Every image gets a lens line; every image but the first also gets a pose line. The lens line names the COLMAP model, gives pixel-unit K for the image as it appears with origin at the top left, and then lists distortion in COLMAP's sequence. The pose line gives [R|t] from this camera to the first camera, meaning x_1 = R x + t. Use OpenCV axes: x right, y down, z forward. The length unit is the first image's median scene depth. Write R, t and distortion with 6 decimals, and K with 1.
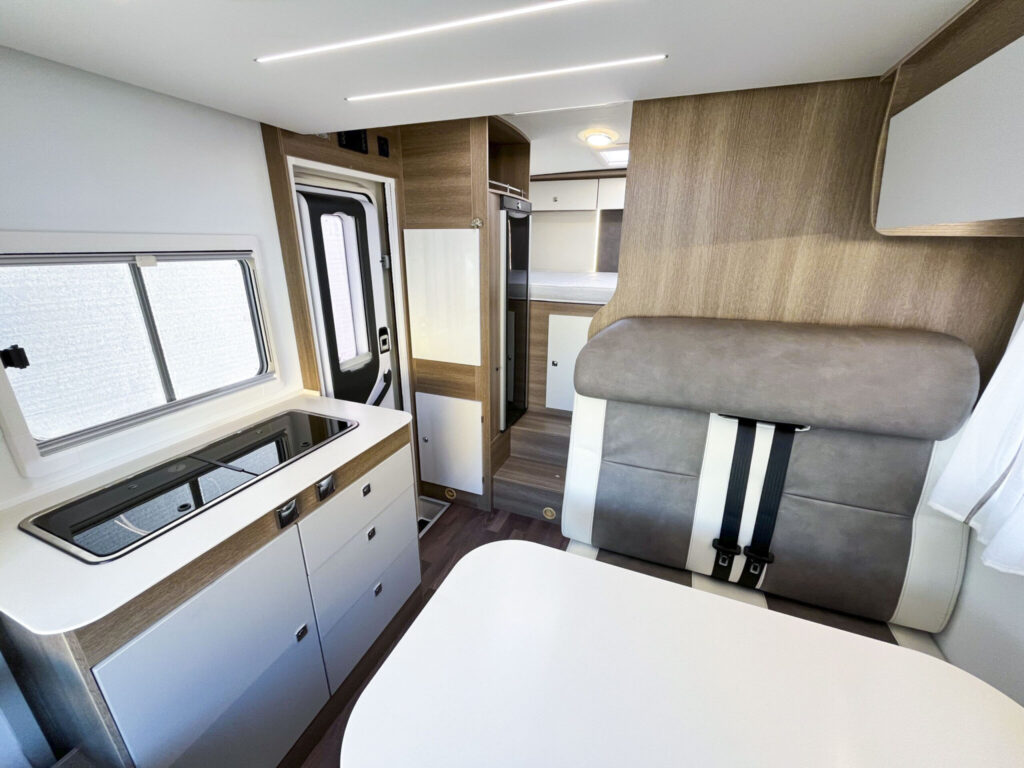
lens RADIAL K [[415.4, 0, 514.3], [0, 415.4, 378.5], [0, 0, 1]] dist [-0.003066, 0.000097]
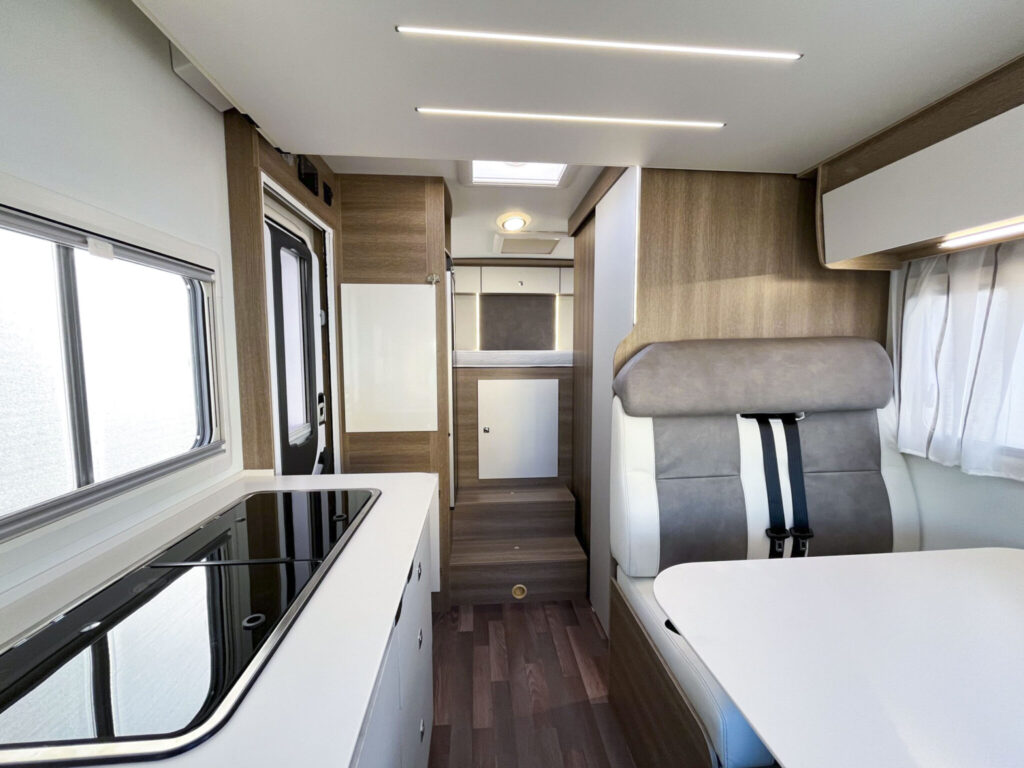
lens RADIAL K [[415.4, 0, 514.3], [0, 415.4, 379.1], [0, 0, 1]] dist [-0.003066, 0.000097]
pose [[0.895600, -0.041304, 0.442939, -0.554674], [0.147413, 0.966980, -0.207890, 0.123833], [-0.419727, 0.251481, 0.872116, 0.207064]]
